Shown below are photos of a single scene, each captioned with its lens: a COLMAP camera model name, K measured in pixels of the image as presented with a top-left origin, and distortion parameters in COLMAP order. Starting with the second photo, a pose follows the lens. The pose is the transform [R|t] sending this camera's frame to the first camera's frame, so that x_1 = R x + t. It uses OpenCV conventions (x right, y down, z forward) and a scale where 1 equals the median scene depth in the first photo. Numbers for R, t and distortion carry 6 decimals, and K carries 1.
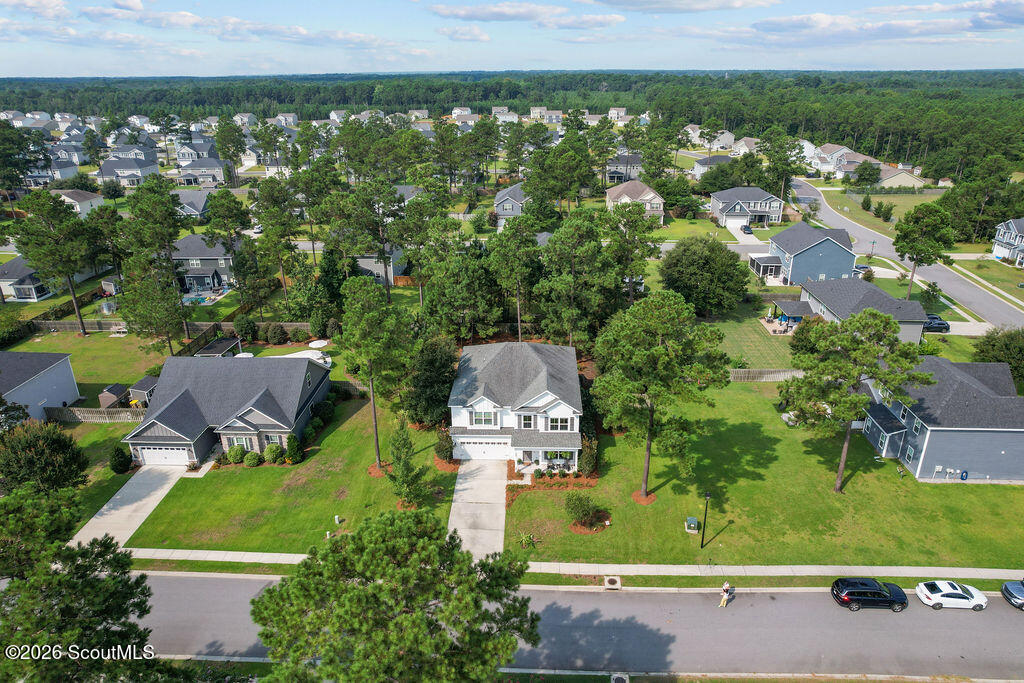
lens RADIAL K [[654.4, 0, 512.0], [0, 654.4, 341.5], [0, 0, 1]] dist [-0.070209, 0.070112]
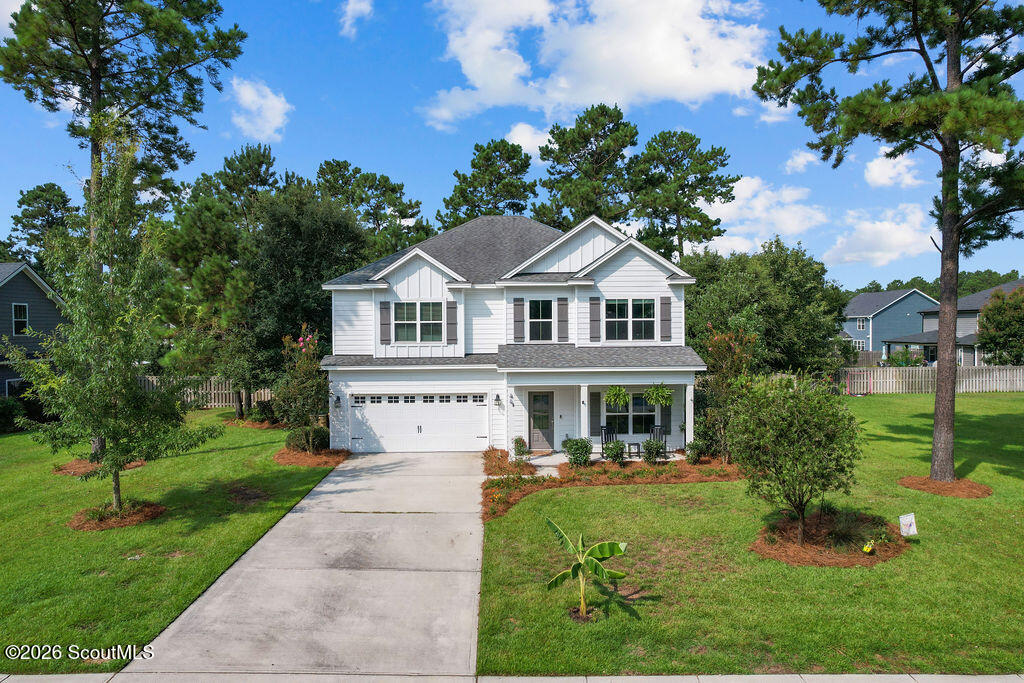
lens RADIAL K [[654.4, 0, 512.0], [0, 654.4, 341.5], [0, 0, 1]] dist [-0.070209, 0.070112]
pose [[0.998521, 0.003251, 0.054270, -0.011750], [0.016544, 0.932696, -0.360283, 0.264601], [-0.051789, 0.360648, 0.931263, 0.673369]]
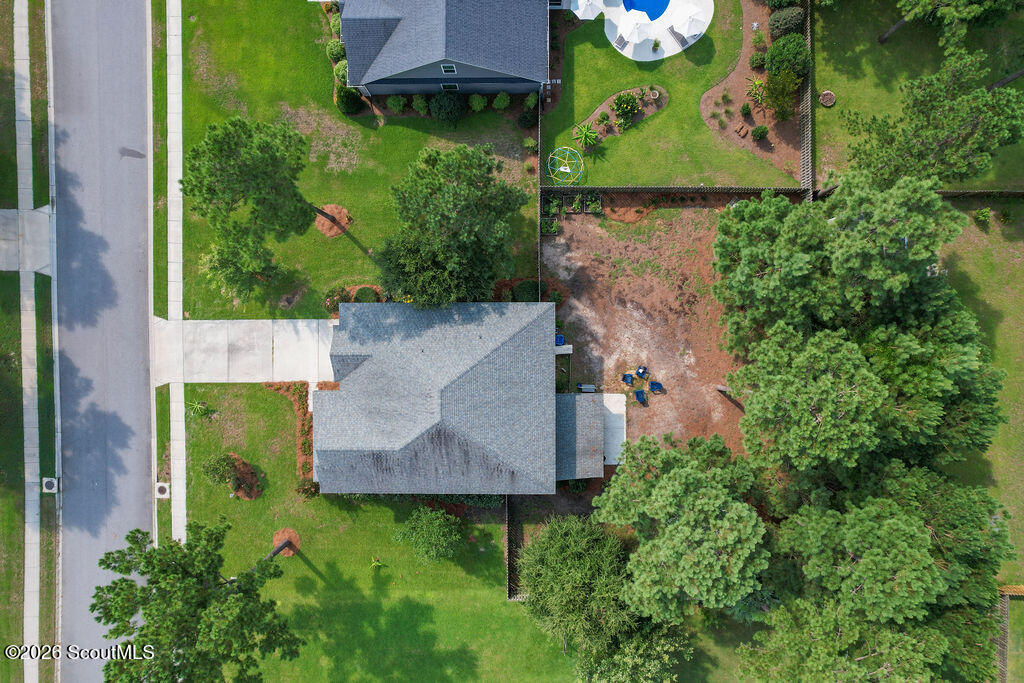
lens RADIAL K [[654.4, 0, 512.0], [0, 654.4, 341.5], [0, 0, 1]] dist [-0.070209, 0.070112]
pose [[0.042767, 0.998829, 0.022610, -0.064634], [-0.369428, -0.005217, 0.929245, -0.627589], [0.928274, -0.048094, 0.368773, 0.922866]]
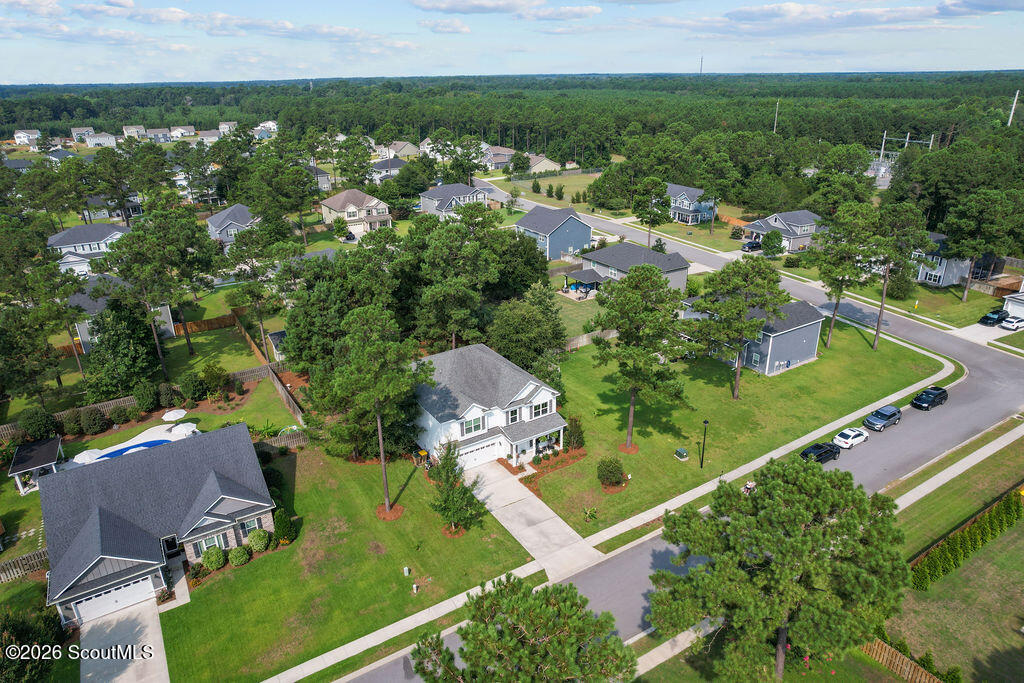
lens RADIAL K [[625.7, 0, 483.1], [0, 625.7, 374.9], [0, 0, 1]] dist [0.023884, 0.000725]
pose [[0.844246, -0.247477, 0.475399, -0.477036], [0.228877, 0.968537, 0.097732, -0.049014], [-0.484628, 0.026298, 0.874325, 0.152629]]
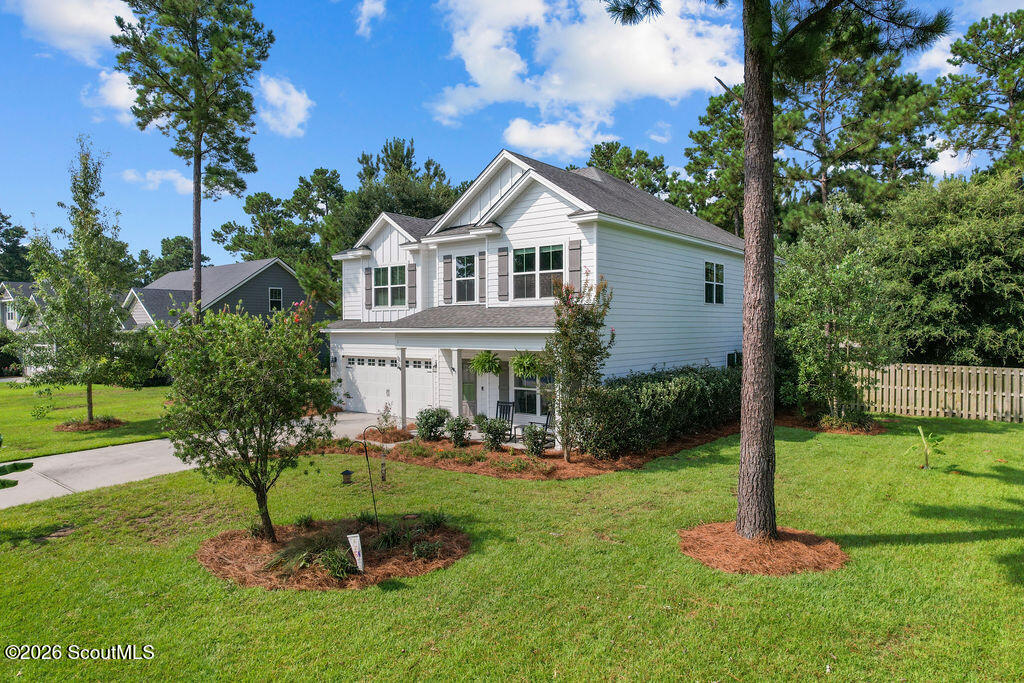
lens RADIAL K [[654.4, 0, 512.0], [0, 654.4, 341.5], [0, 0, 1]] dist [-0.070209, 0.070112]
pose [[0.804753, 0.022963, -0.593166, 0.233626], [-0.234491, 0.930280, -0.282122, 0.237820], [0.545332, 0.366131, 0.754030, 0.786400]]
